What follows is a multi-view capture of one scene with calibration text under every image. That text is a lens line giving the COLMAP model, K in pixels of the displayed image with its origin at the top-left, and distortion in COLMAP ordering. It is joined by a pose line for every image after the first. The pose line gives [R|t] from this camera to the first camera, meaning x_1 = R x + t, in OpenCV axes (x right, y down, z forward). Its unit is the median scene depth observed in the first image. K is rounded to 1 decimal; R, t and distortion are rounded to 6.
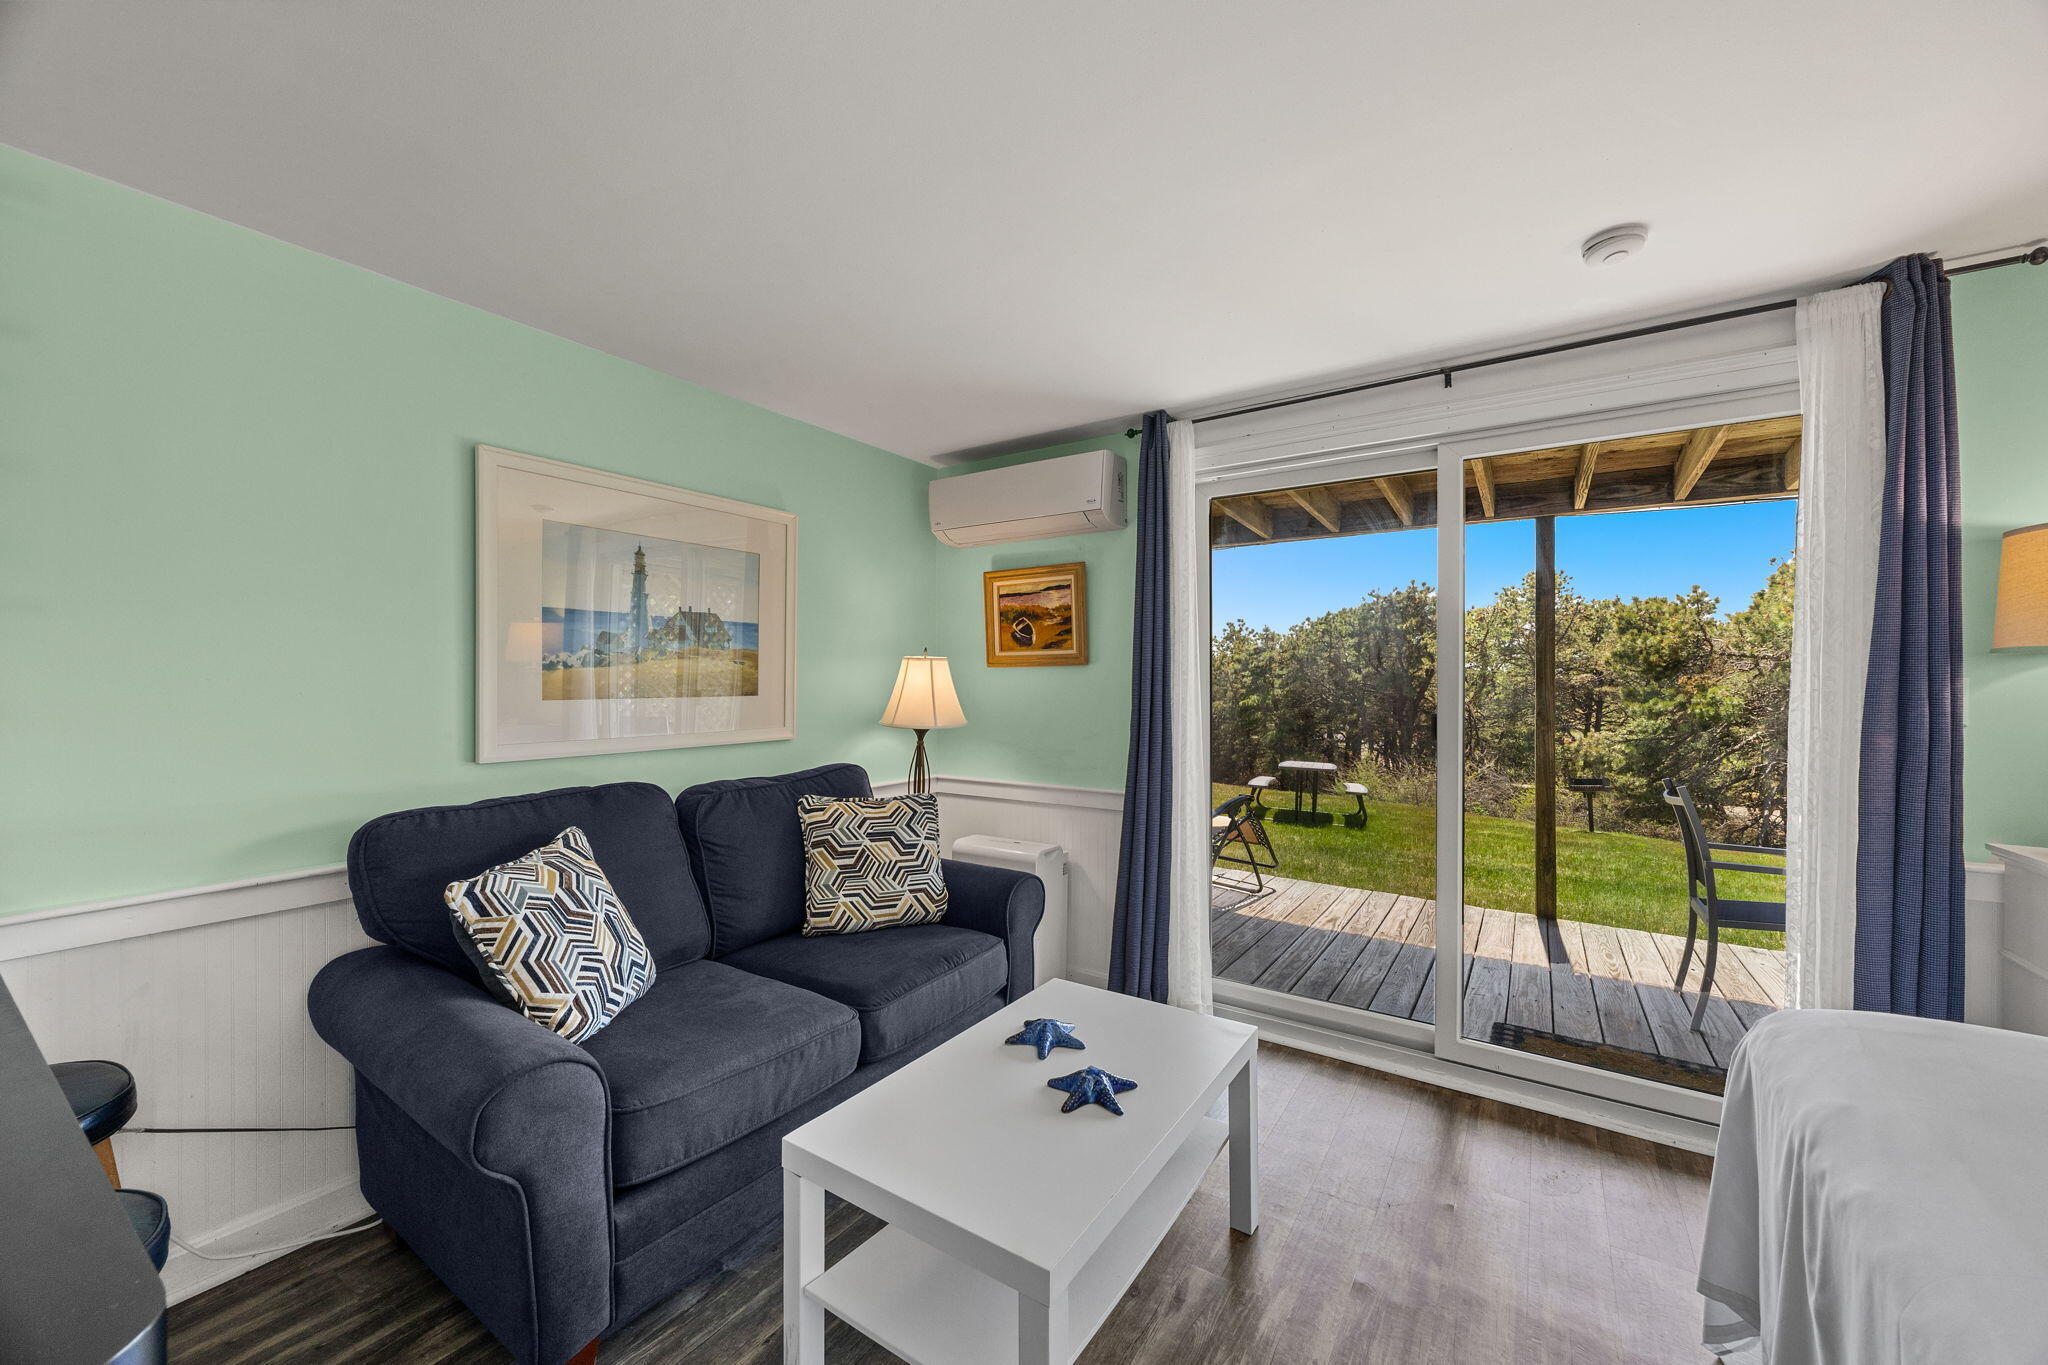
lens RADIAL K [[795.3, 0, 985.9], [0, 795.3, 684.2], [0, 0, 1]] dist [-0.001335, -0.000148]
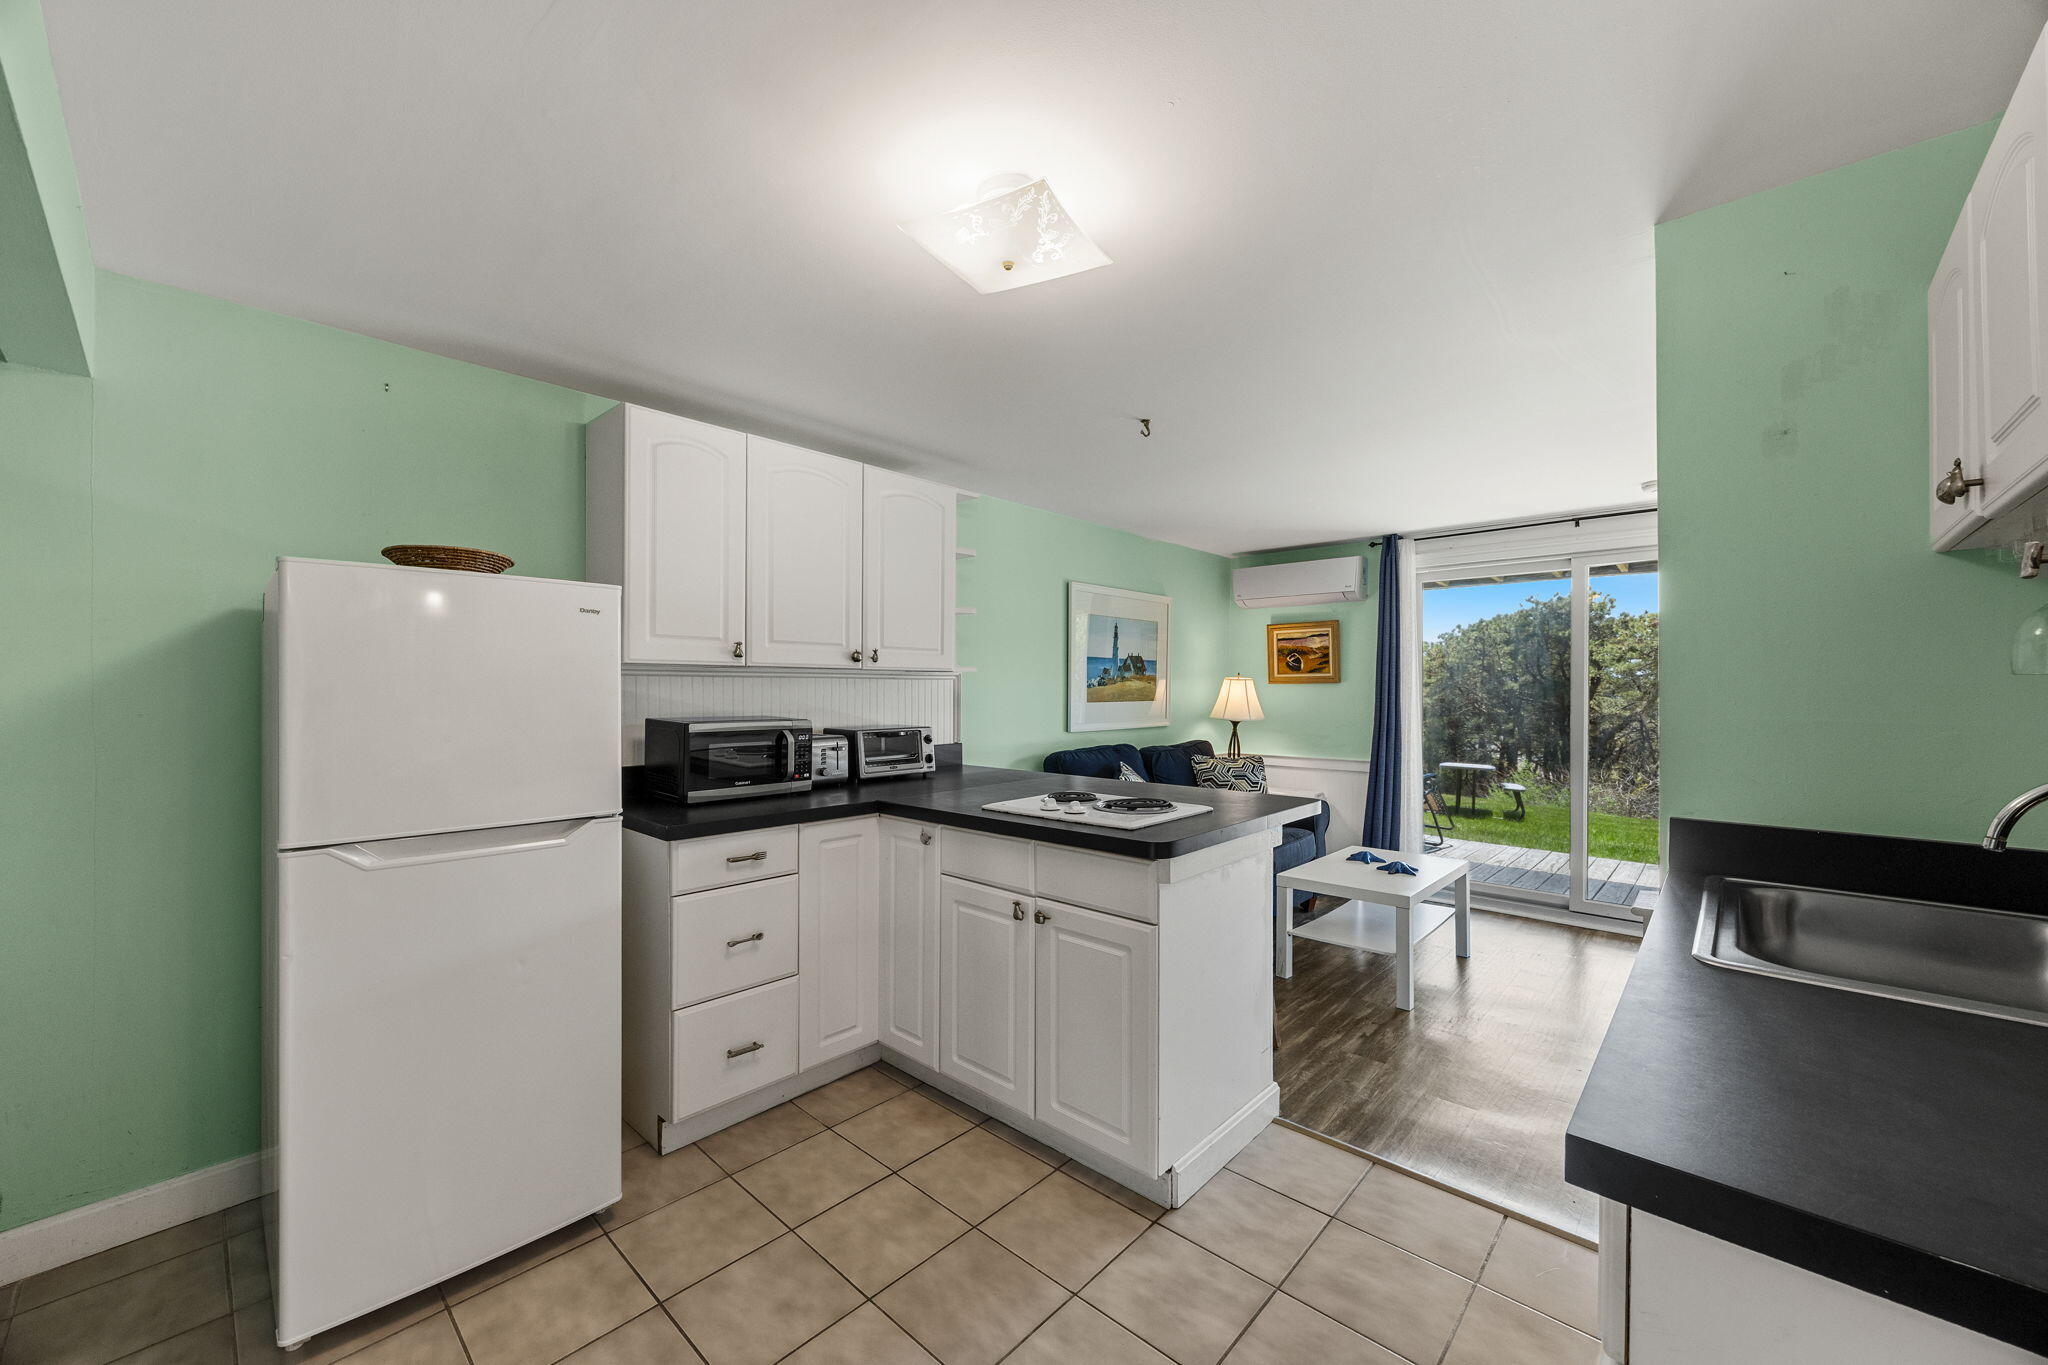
lens RADIAL K [[758.9, 0, 1011.0], [0, 758.9, 691.3], [0, 0, 1]] dist [0.001337, 0.000017]
pose [[0.989167, 0.001682, -0.146782, -0.197414], [-0.001841, 0.999998, -0.000952, -0.002754], [0.146780, 0.001212, 0.989168, -0.406753]]
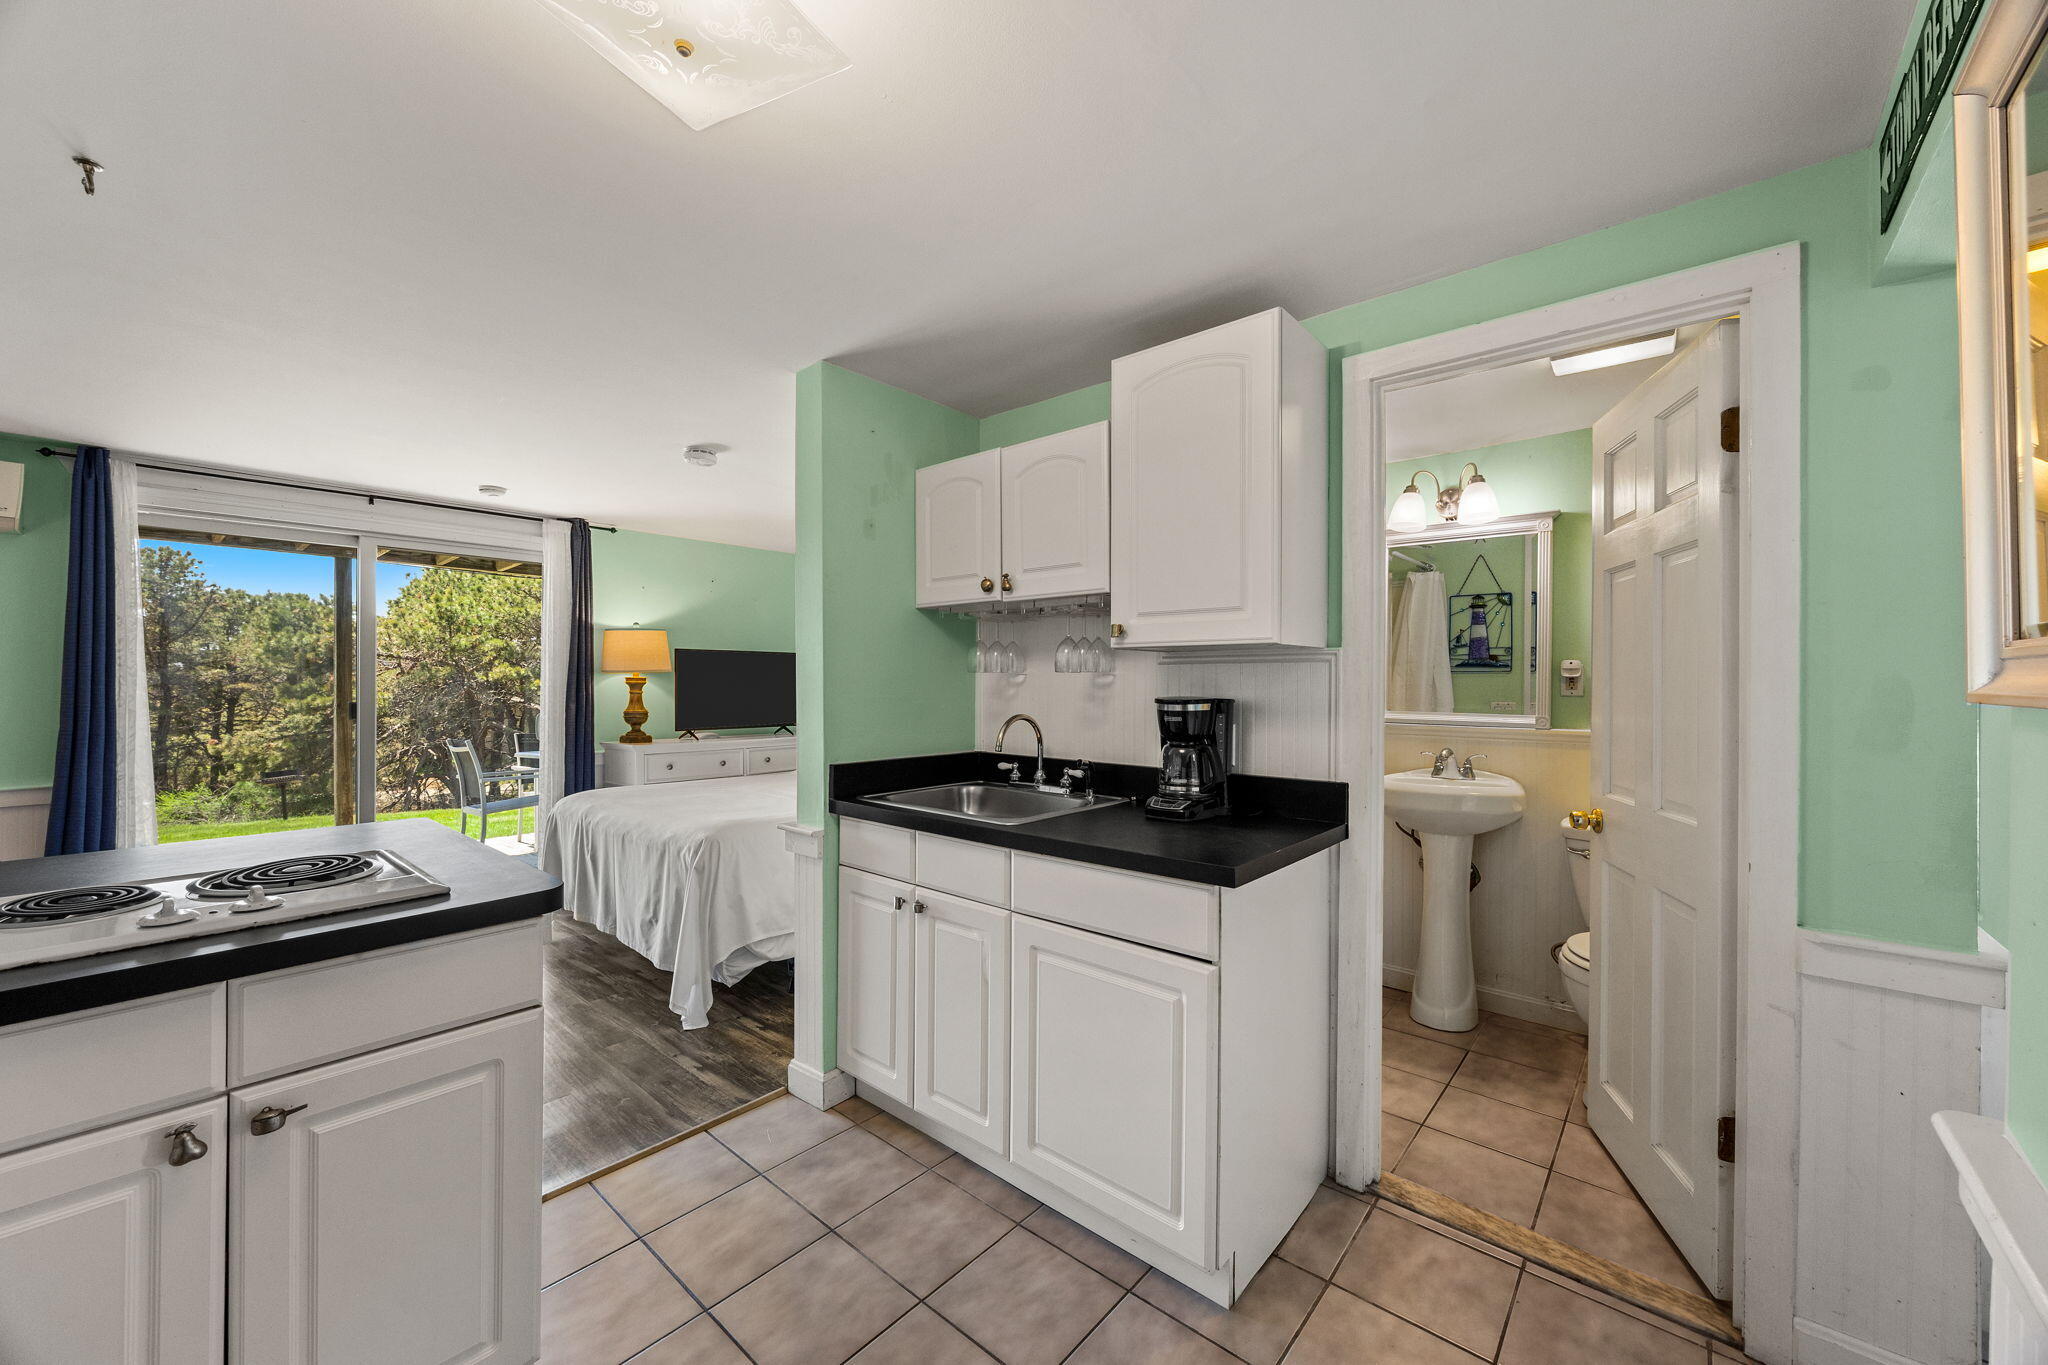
lens RADIAL K [[775.2, 0, 1008.3], [0, 775.2, 682.1], [0, 0, 1]] dist [-0.000047, -0.000486]
pose [[0.124937, -0.002400, 0.992162, -0.410956], [0.000588, 0.999997, 0.002345, -0.003217], [-0.992165, 0.000290, 0.124938, -0.246158]]
